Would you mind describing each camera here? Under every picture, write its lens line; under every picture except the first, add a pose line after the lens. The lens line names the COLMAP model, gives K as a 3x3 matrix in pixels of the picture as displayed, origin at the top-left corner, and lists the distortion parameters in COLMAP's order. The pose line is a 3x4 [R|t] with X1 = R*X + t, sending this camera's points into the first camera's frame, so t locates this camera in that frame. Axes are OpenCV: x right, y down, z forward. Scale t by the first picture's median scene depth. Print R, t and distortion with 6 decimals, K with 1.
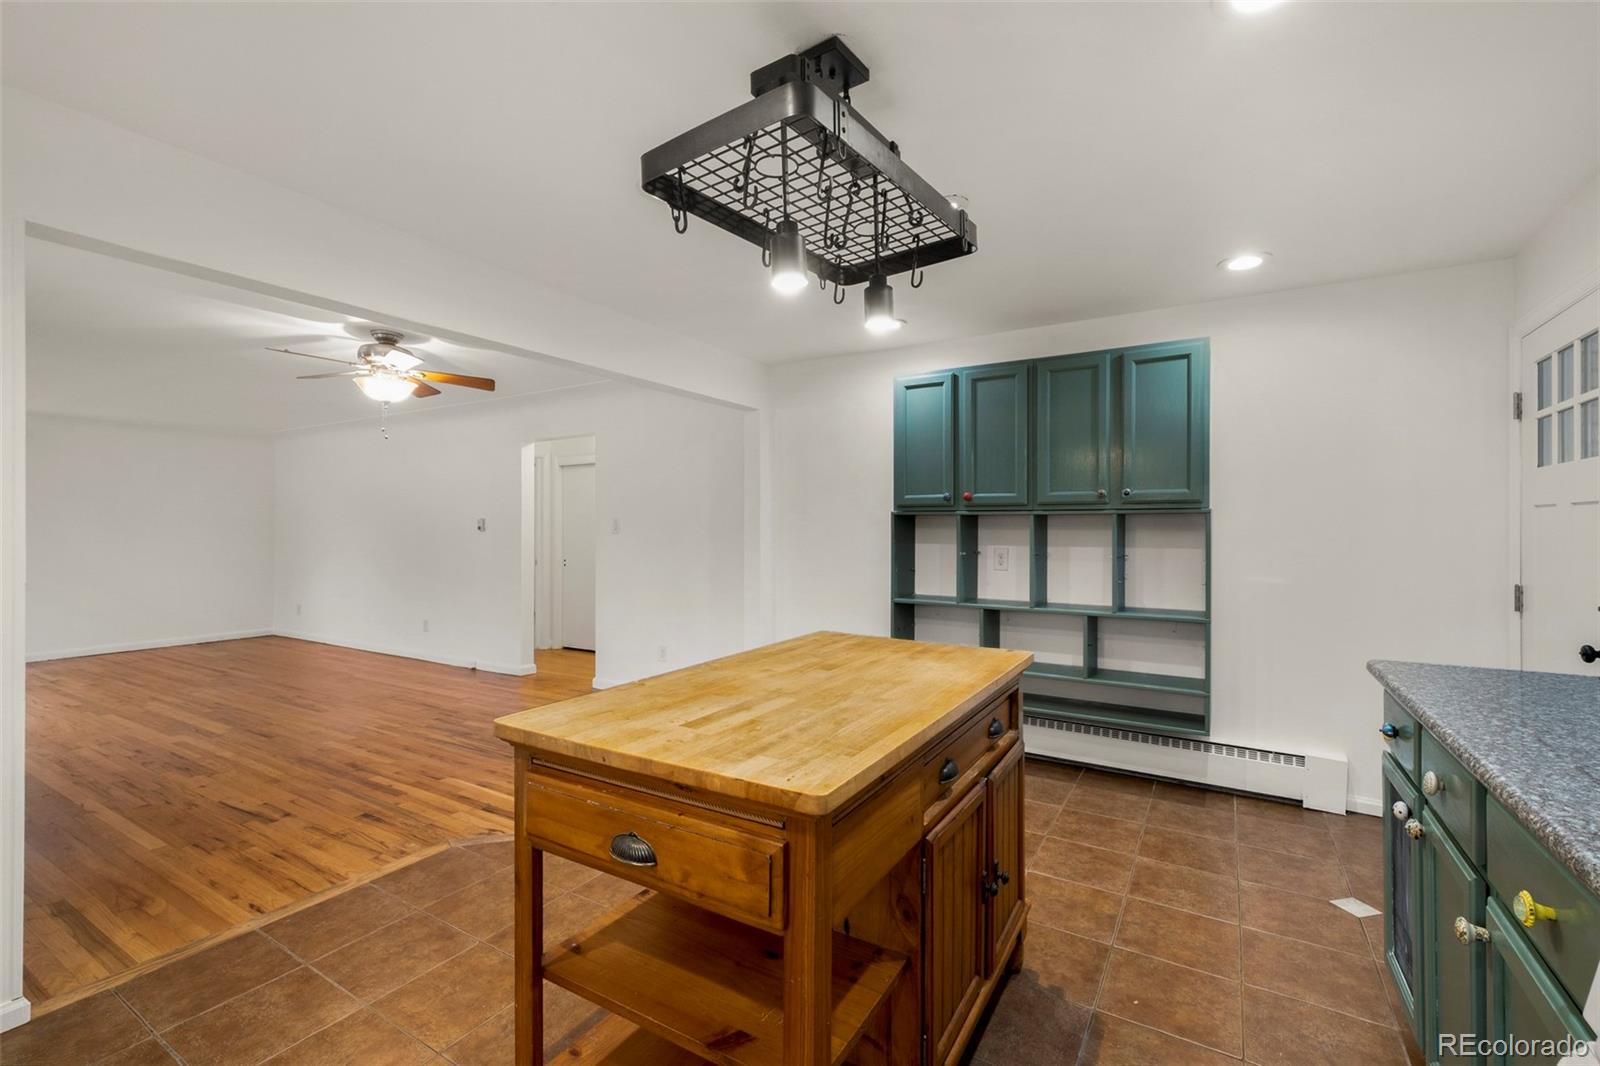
lens RADIAL K [[721.6, 0, 798.2], [0, 721.6, 521.4], [0, 0, 1]] dist [0.019947, -0.000108]
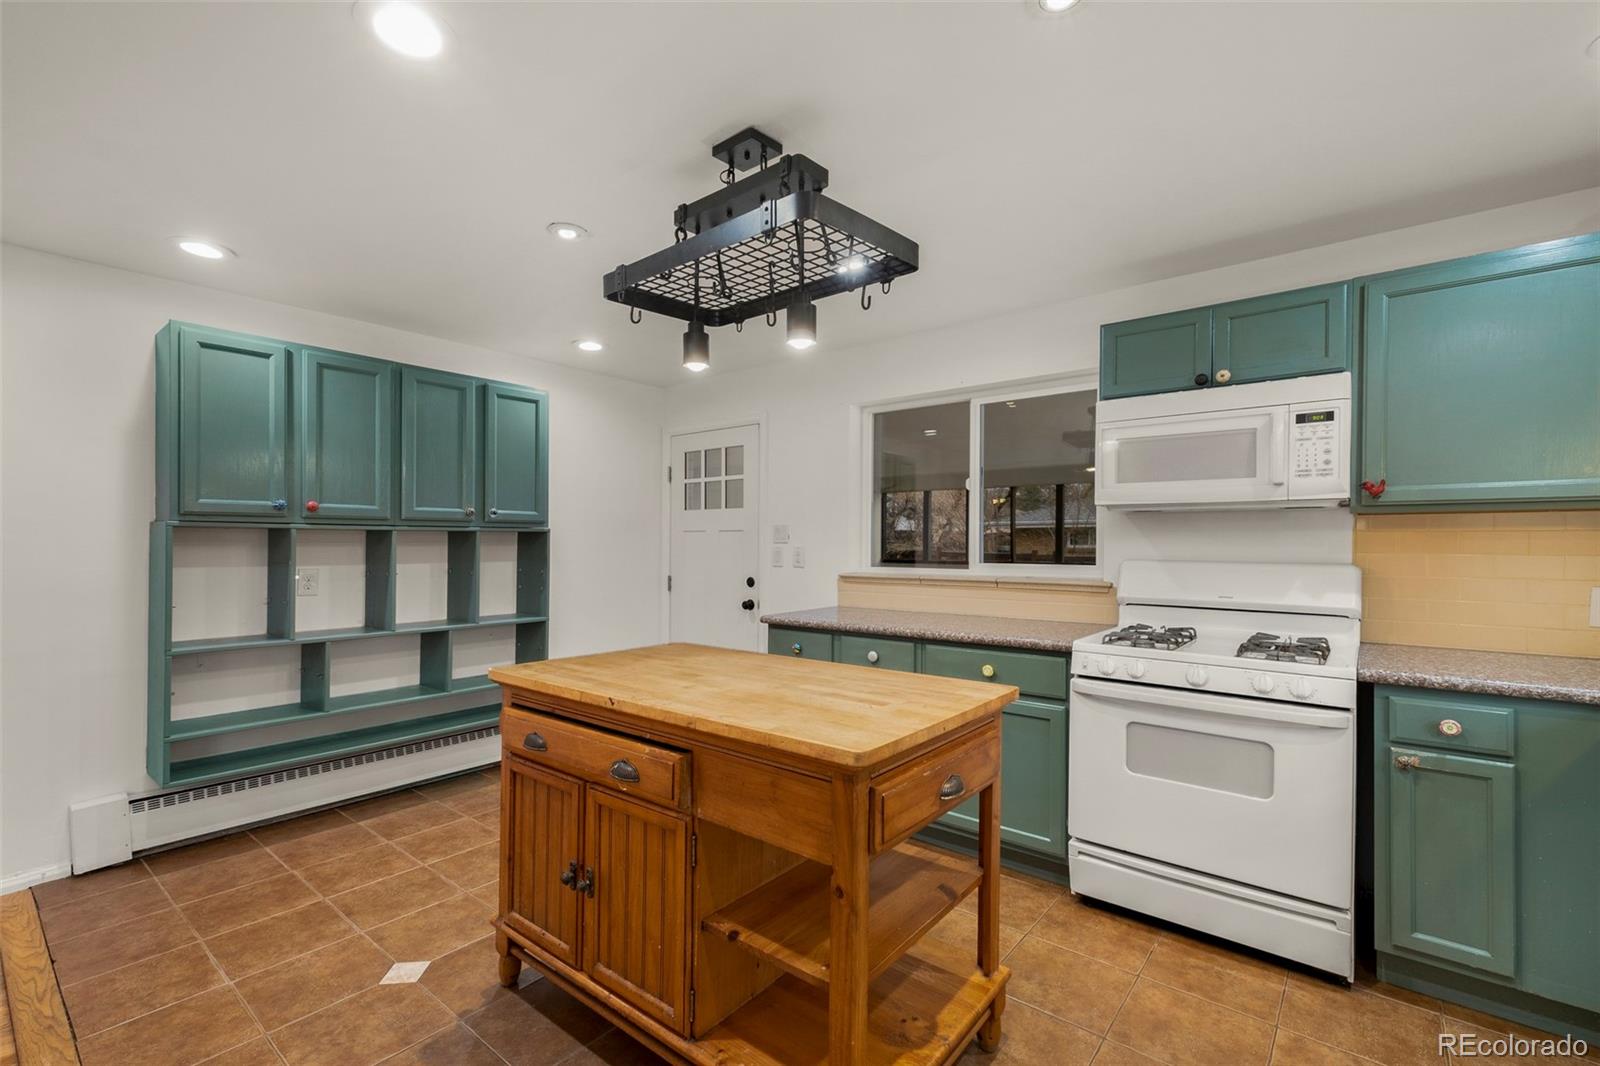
lens RADIAL K [[692.9, 0, 813.5], [0, 692.9, 547.9], [0, 0, 1]] dist [0.002892, -0.000150]
pose [[0.110732, -0.004955, 0.993838, -0.465992], [-0.006416, 0.999963, 0.005700, 0.004029], [-0.993830, -0.007007, 0.110696, 0.344910]]
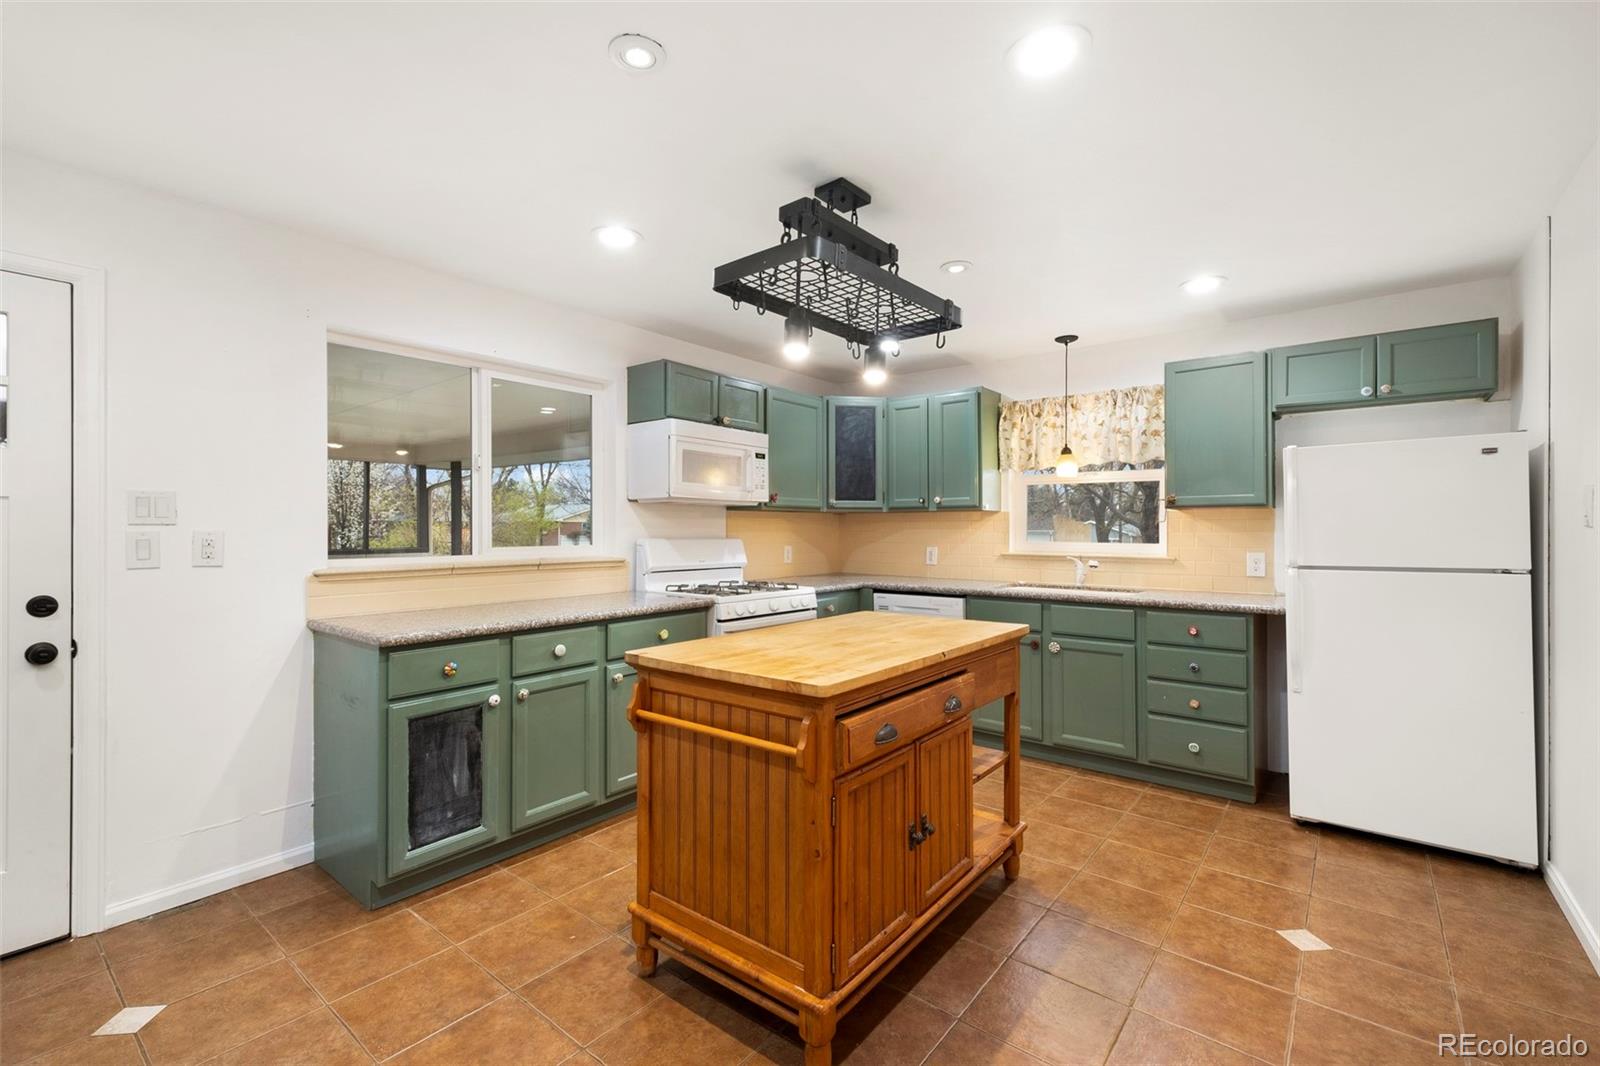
lens RADIAL K [[693.9, 0, 800.0], [0, 693.9, 533.0], [0, 0, 1]] dist [0.005426, 0.000299]
pose [[-0.993477, 0.002096, 0.114017, -0.008119], [0.002314, 0.999996, 0.001782, 0.009843], [-0.114013, 0.002034, -0.993477, 1.042725]]
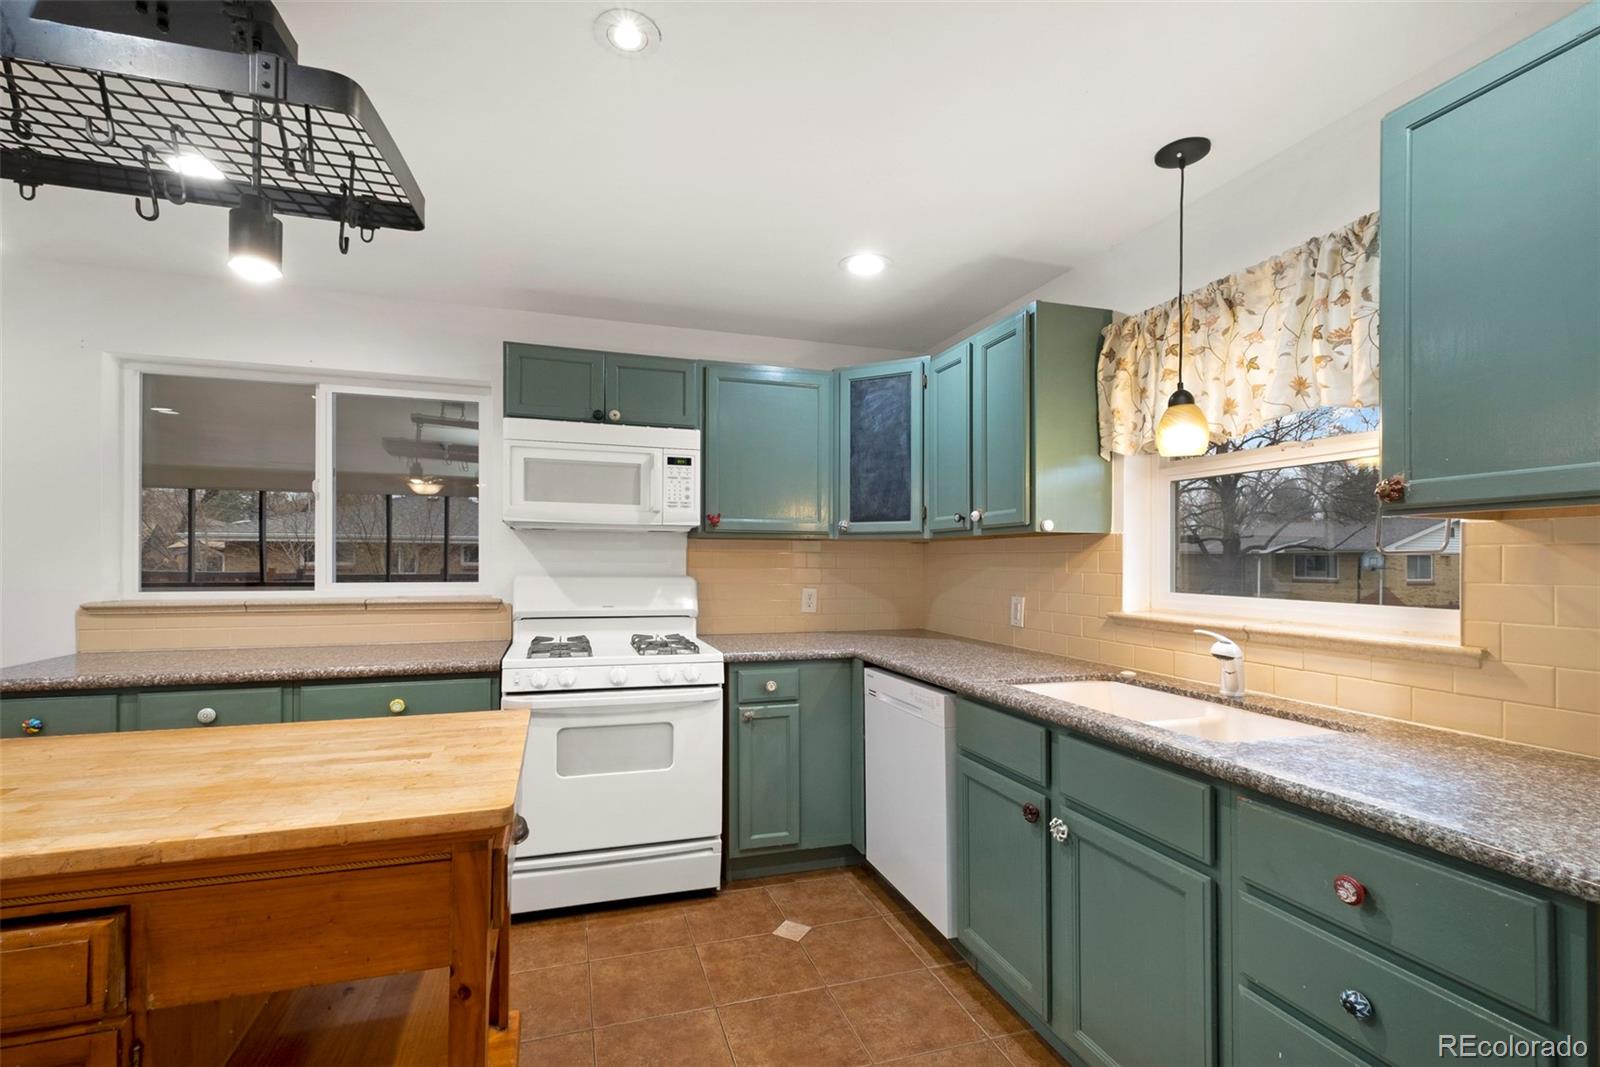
lens RADIAL K [[697.4, 0, 767.6], [0, 697.4, 561.9], [0, 0, 1]] dist [0.004013, -0.000419]
pose [[-0.754024, -0.000889, 0.656846, -0.399528], [-0.005812, 0.999969, -0.005318, 0.006223], [-0.656821, -0.007827, -0.754006, 0.494908]]
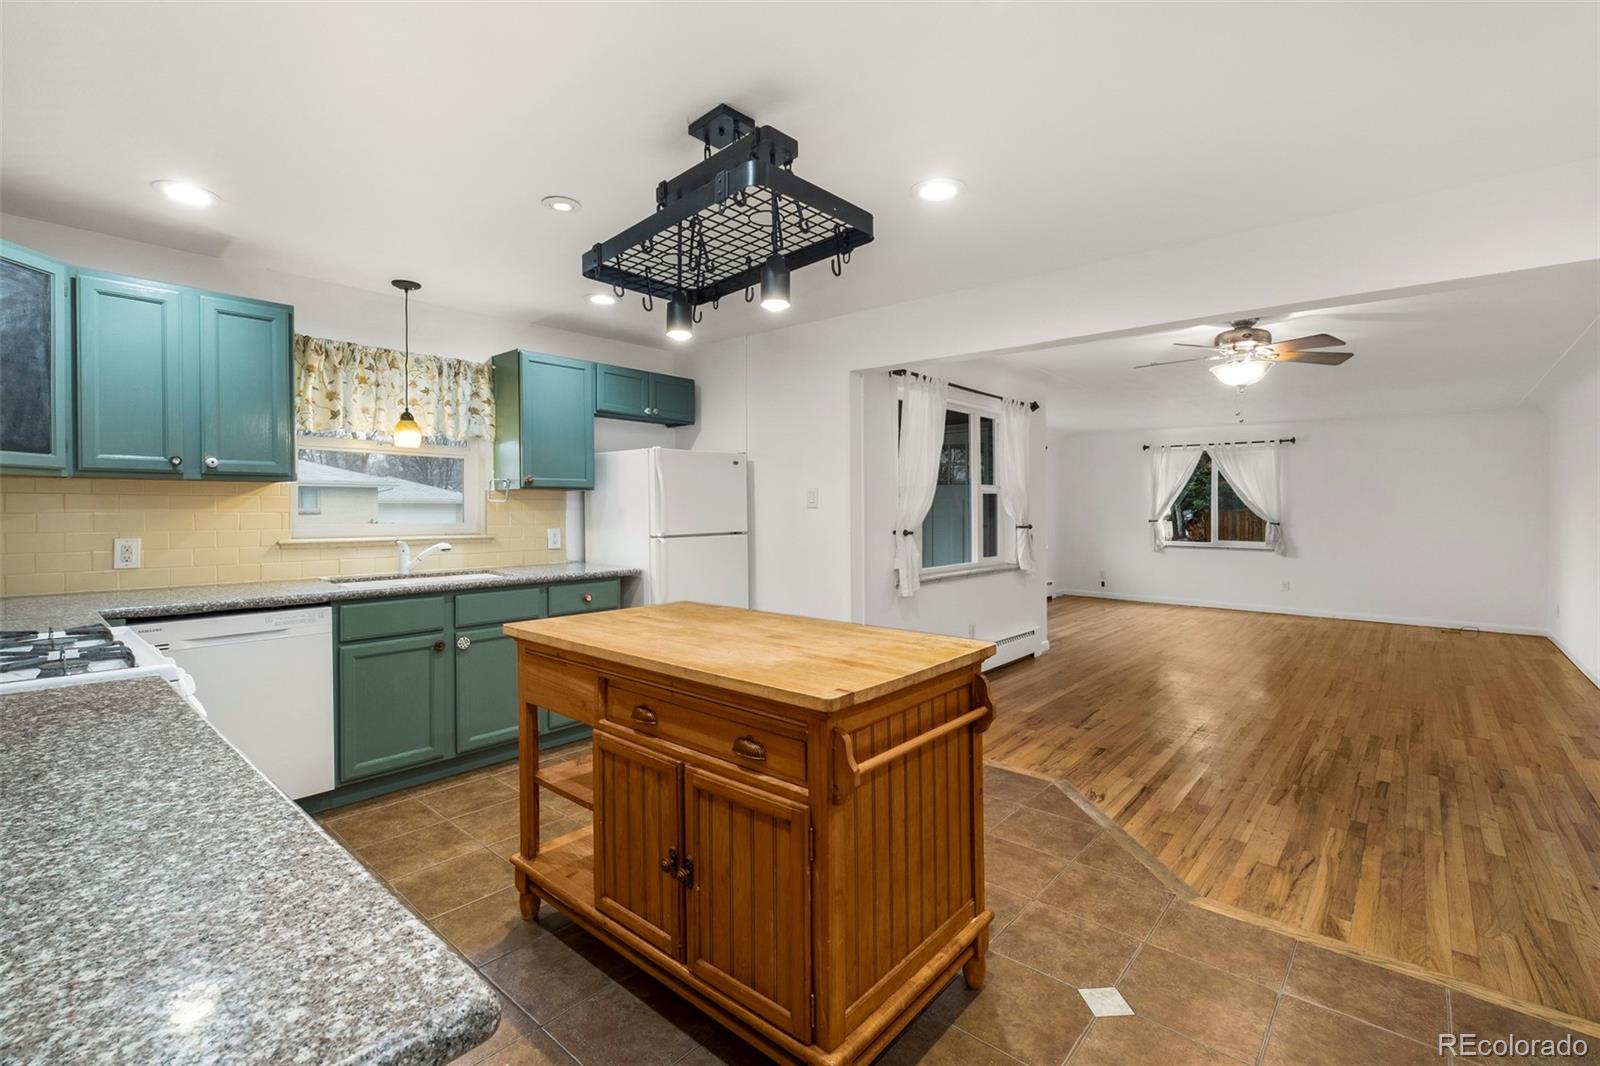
lens RADIAL K [[699.4, 0, 789.8], [0, 699.4, 513.7], [0, 0, 1]] dist [0.008500, -0.009035]
pose [[-0.167816, 0.013078, -0.985732, 0.527010], [-0.000394, 0.999911, 0.013333, 0.001140], [0.985818, 0.002625, -0.167796, 0.582337]]
